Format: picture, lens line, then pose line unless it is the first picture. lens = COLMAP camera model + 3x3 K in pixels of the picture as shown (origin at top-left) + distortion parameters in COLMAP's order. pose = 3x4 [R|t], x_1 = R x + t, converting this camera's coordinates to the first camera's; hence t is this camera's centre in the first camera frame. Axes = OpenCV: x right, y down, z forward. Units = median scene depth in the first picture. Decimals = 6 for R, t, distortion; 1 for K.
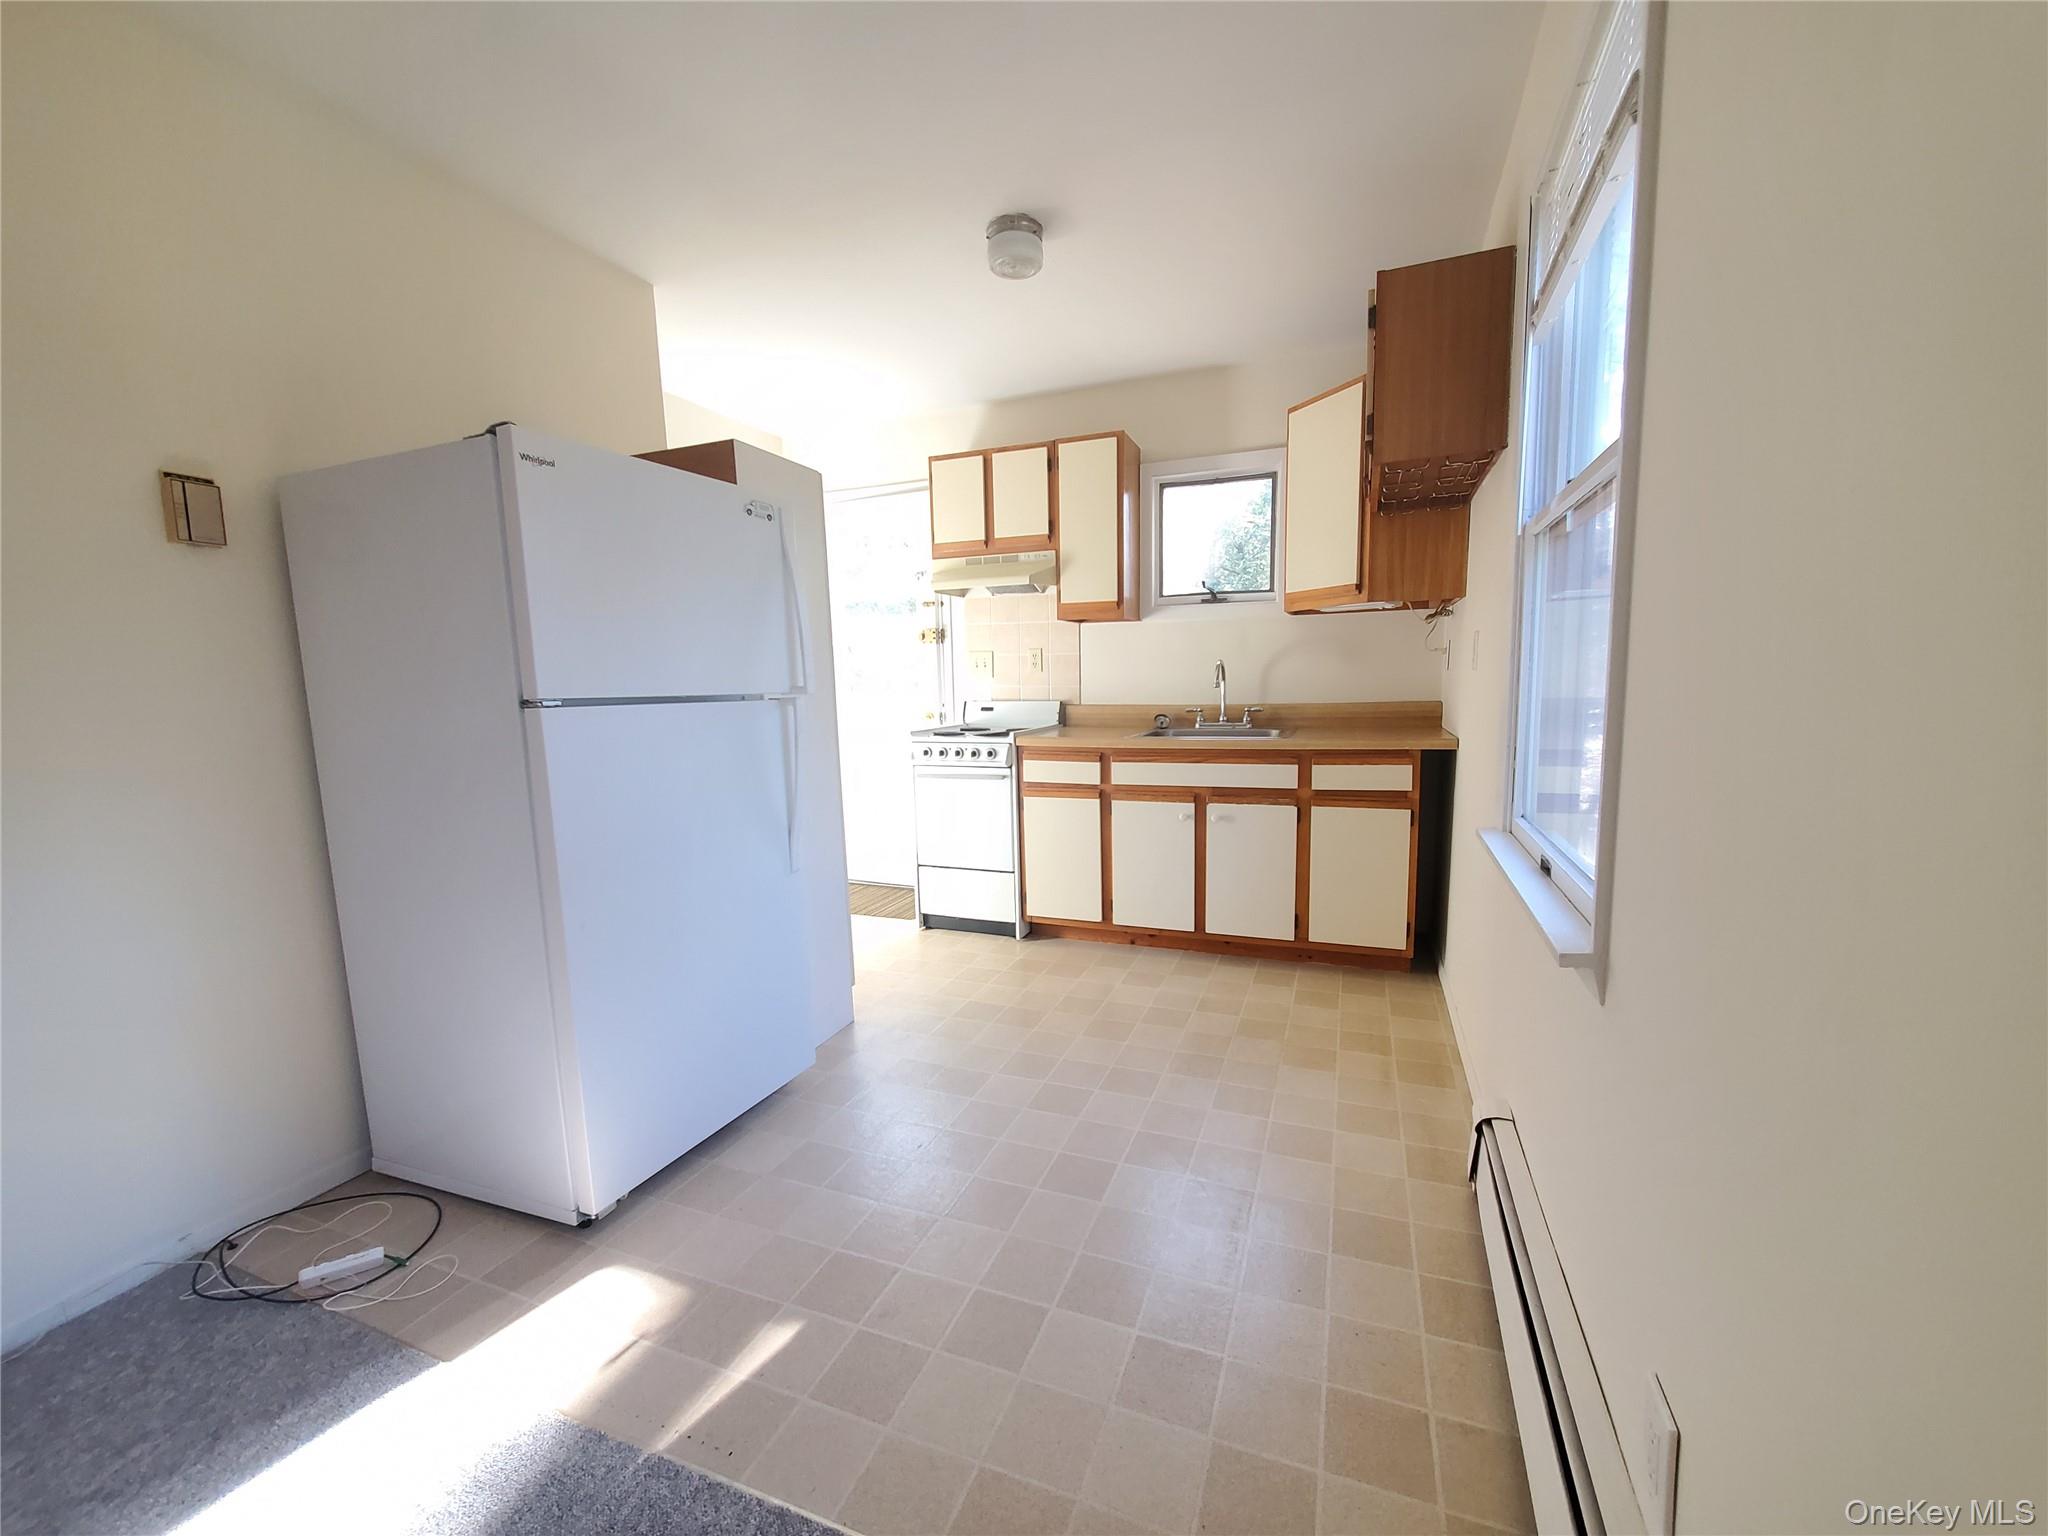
lens RADIAL K [[811.8, 0, 1039.1], [0, 811.8, 786.7], [0, 0, 1]] dist [-0.000468, 0.000087]
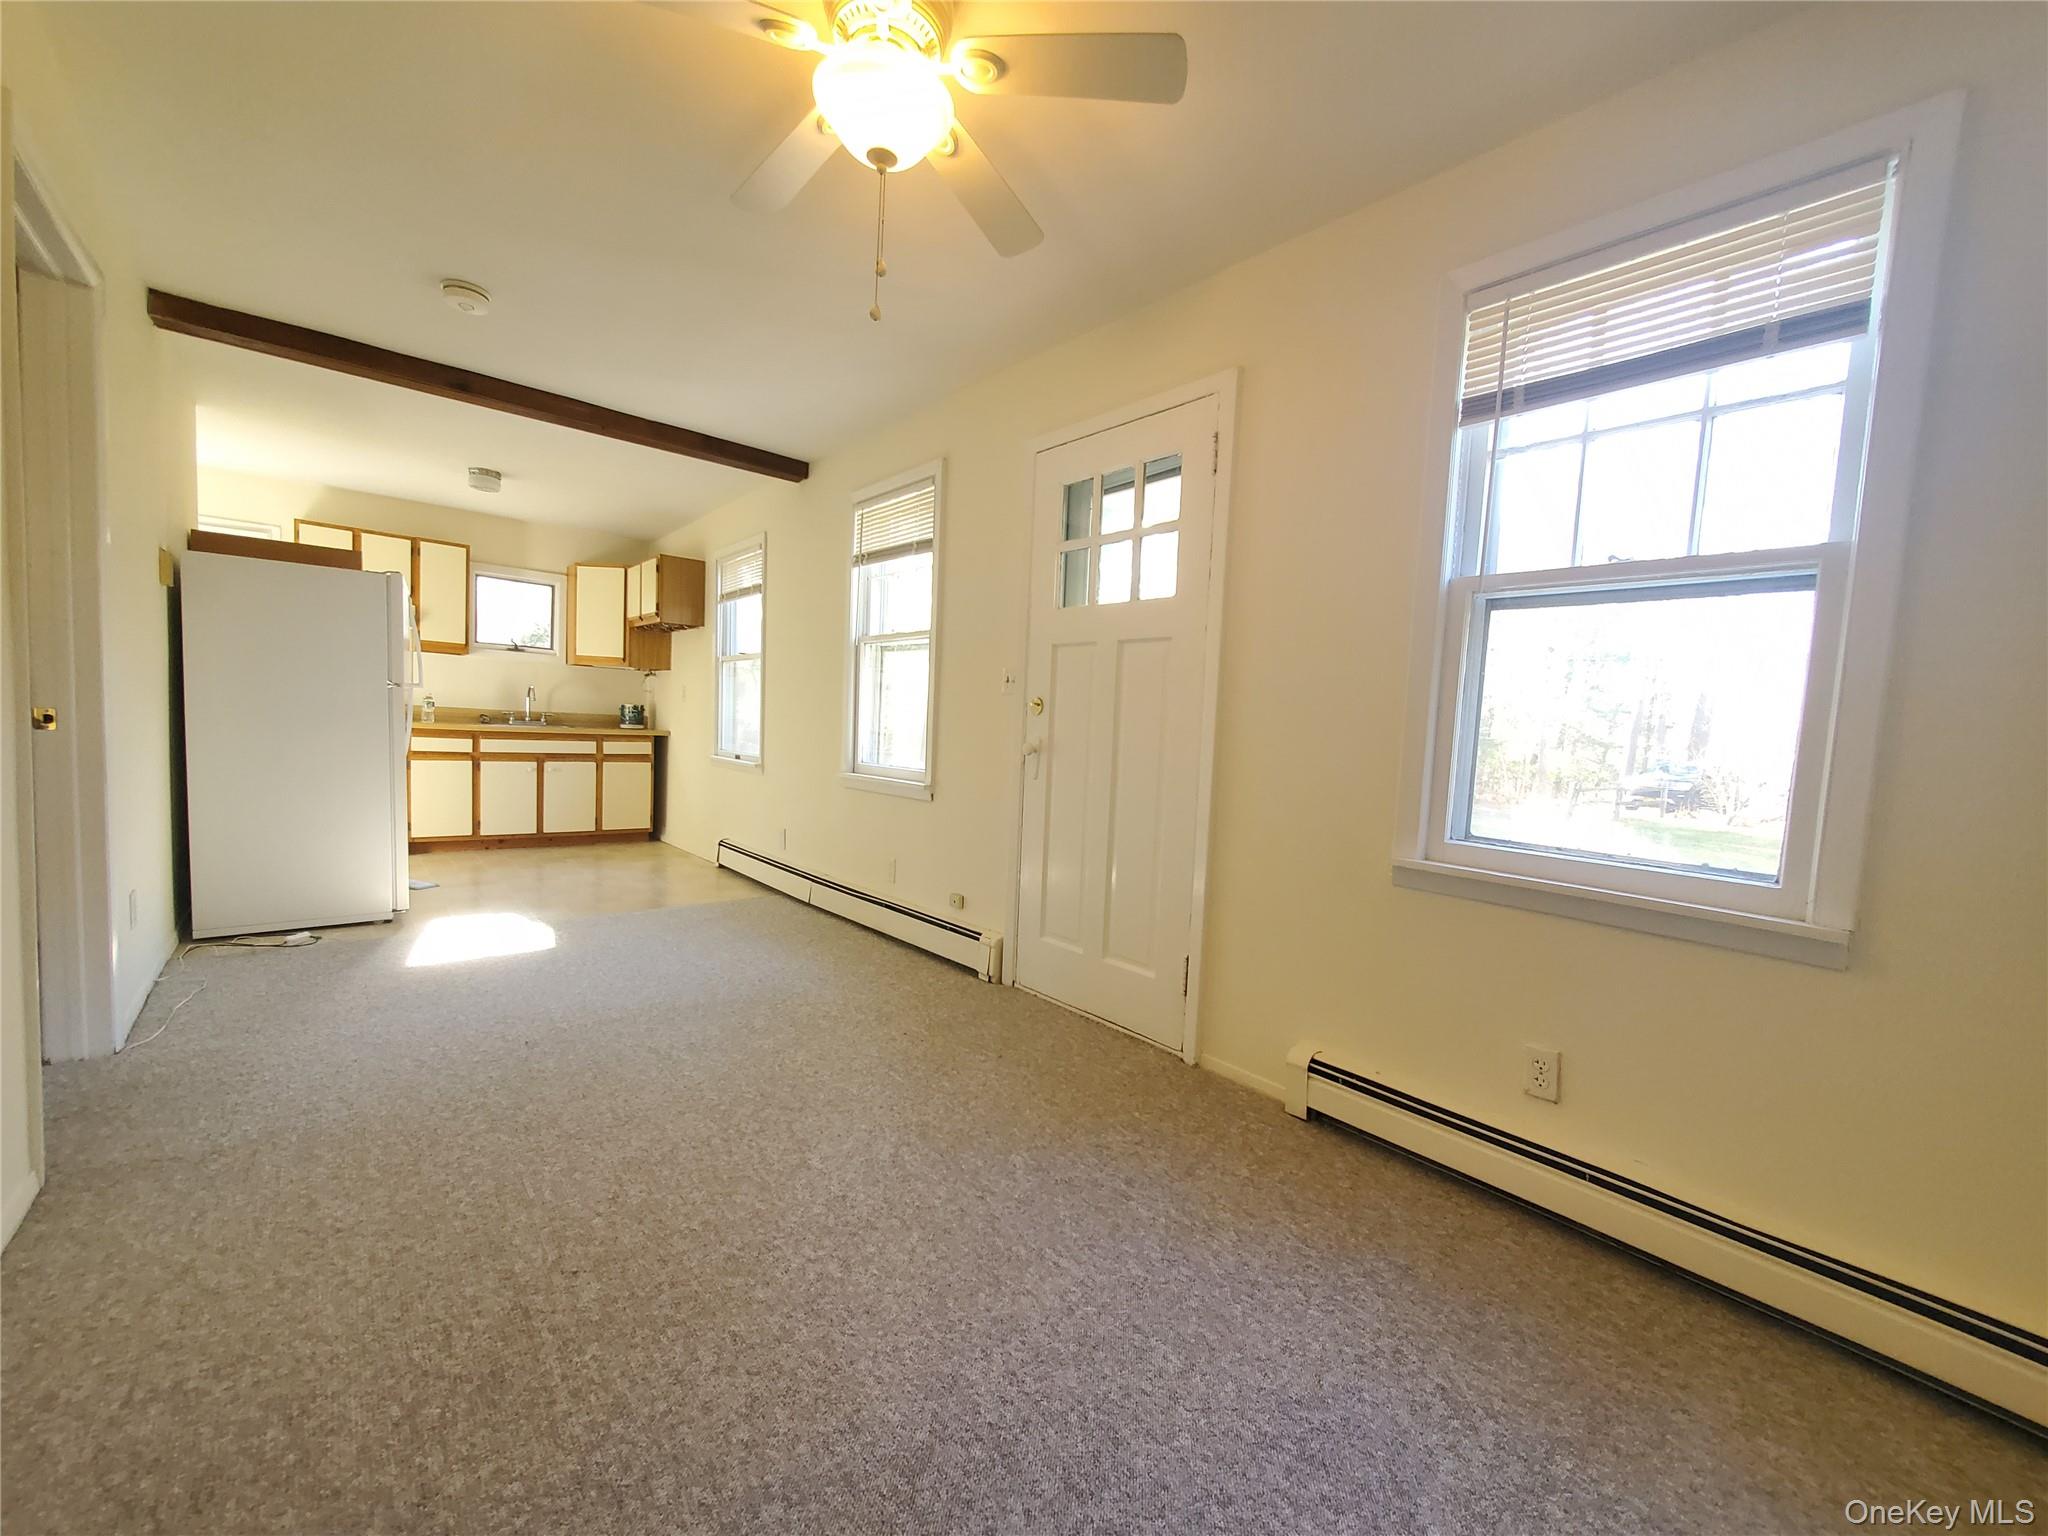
lens RADIAL K [[809.6, 0, 1043.2], [0, 809.6, 789.8], [0, 0, 1]] dist [0.000038, -0.002619]
pose [[0.450838, -0.020939, 0.892360, -0.899081], [0.058729, 0.998254, -0.006248, 0.156749], [-0.890672, 0.055224, 0.451280, -0.824313]]
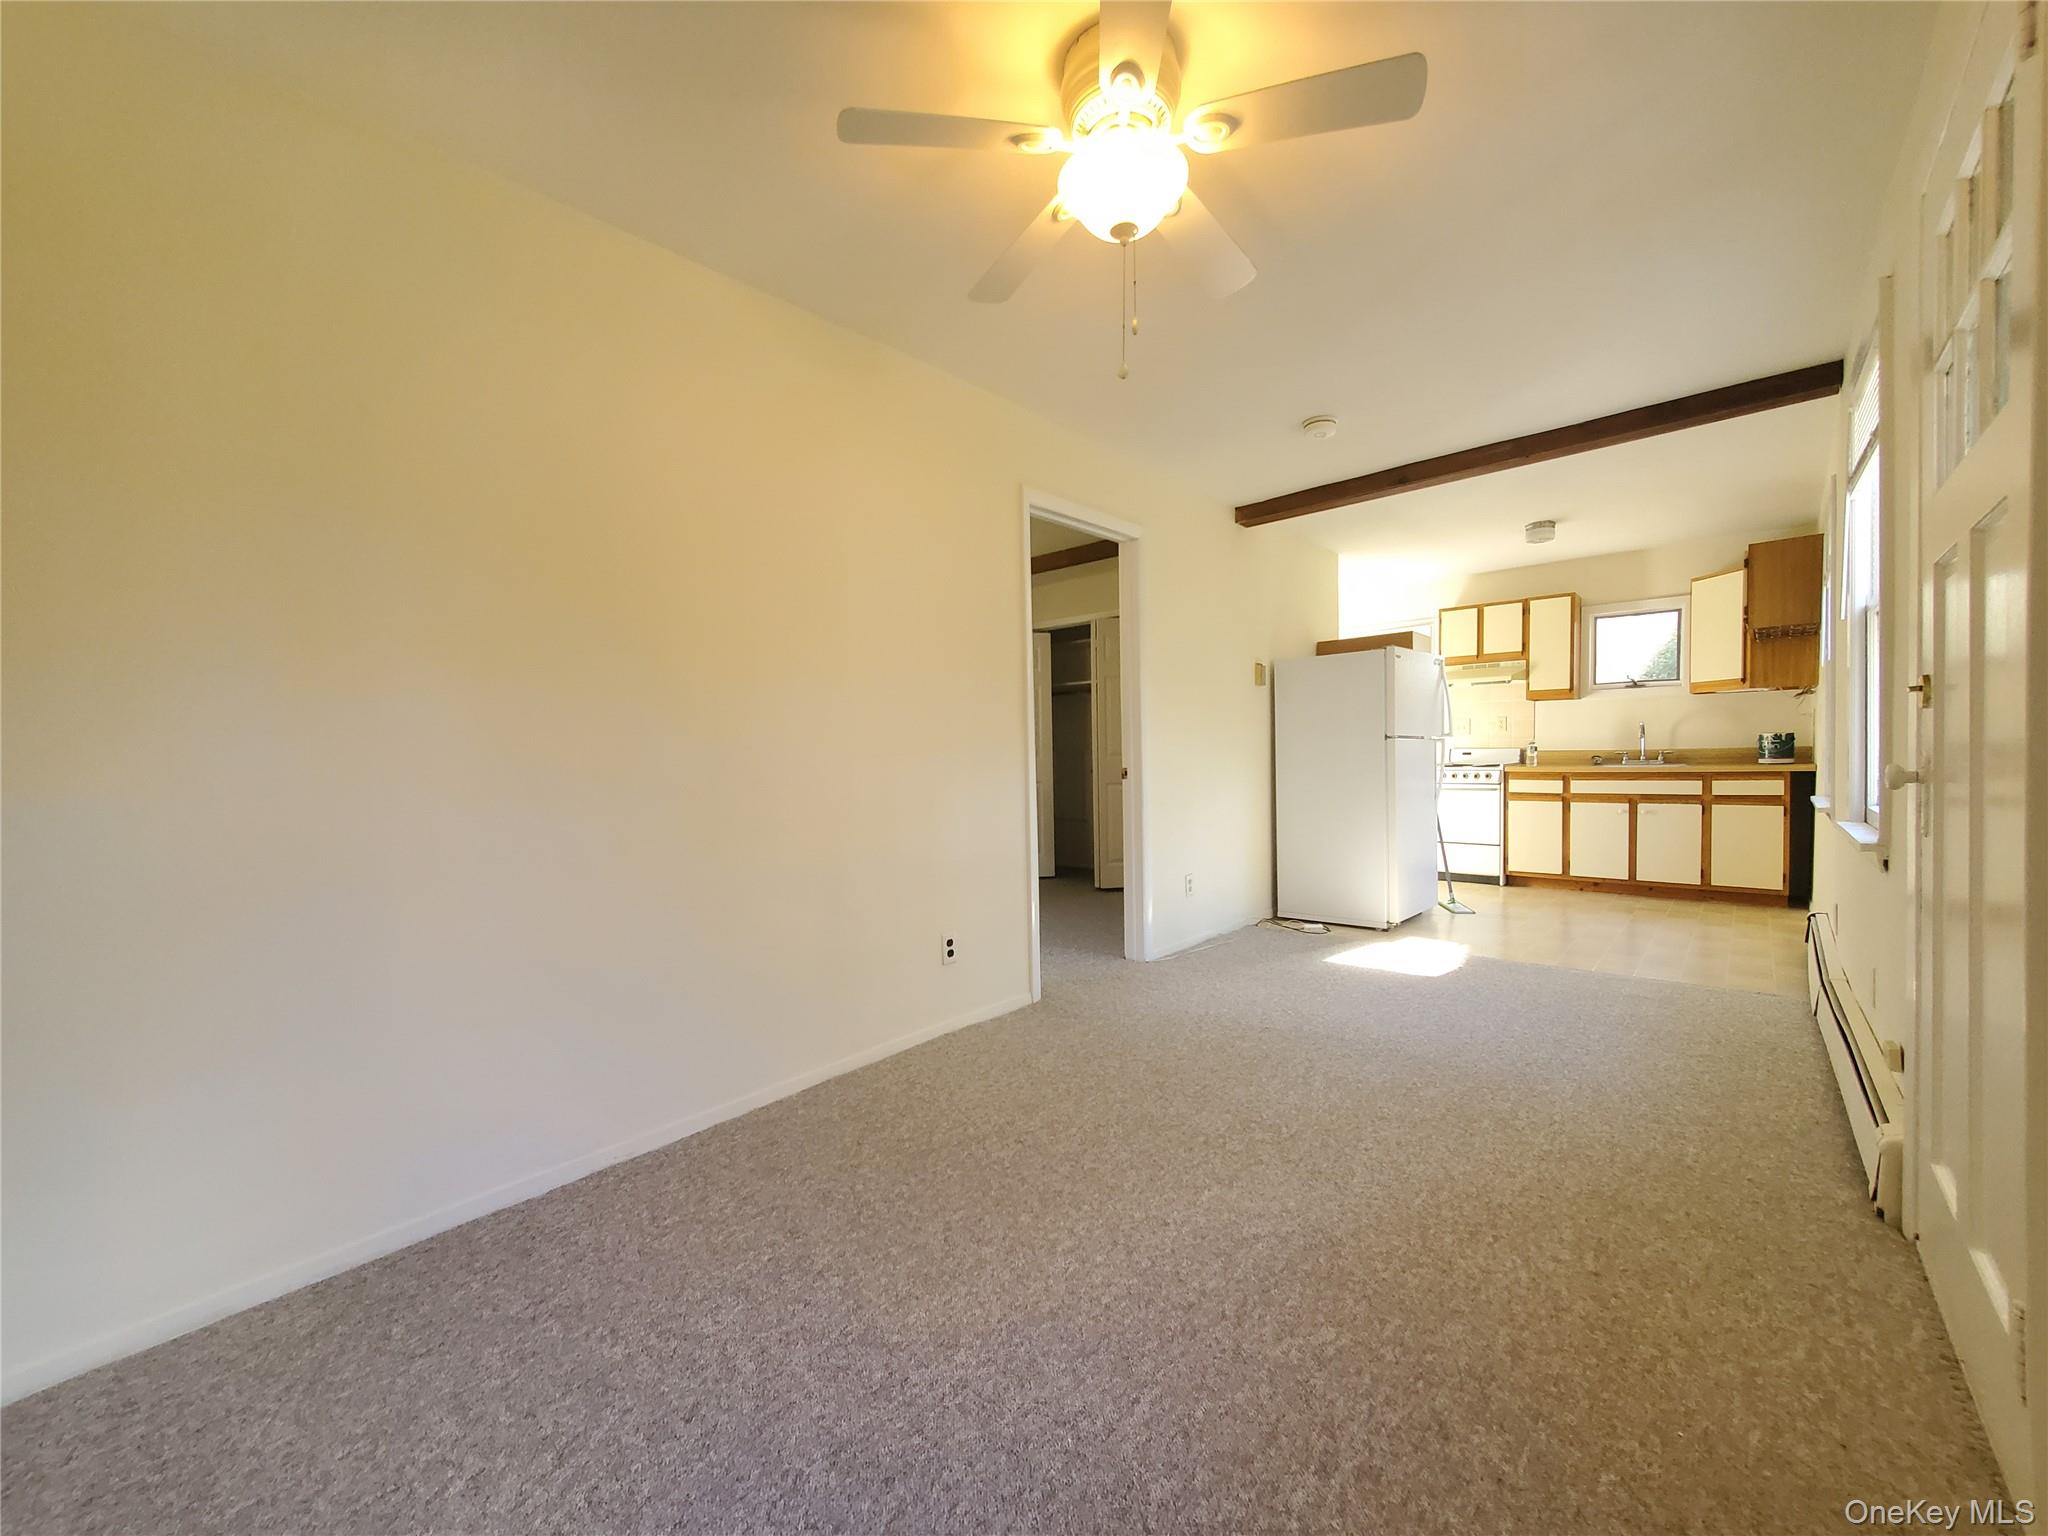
lens RADIAL K [[811.8, 0, 1039.1], [0, 811.8, 786.7], [0, 0, 1]] dist [-0.000468, 0.000087]
pose [[0.937485, 0.016816, -0.347618, -0.372697], [-0.046292, 0.995982, -0.076663, 0.168829], [0.344932, 0.087962, 0.934497, -1.016253]]
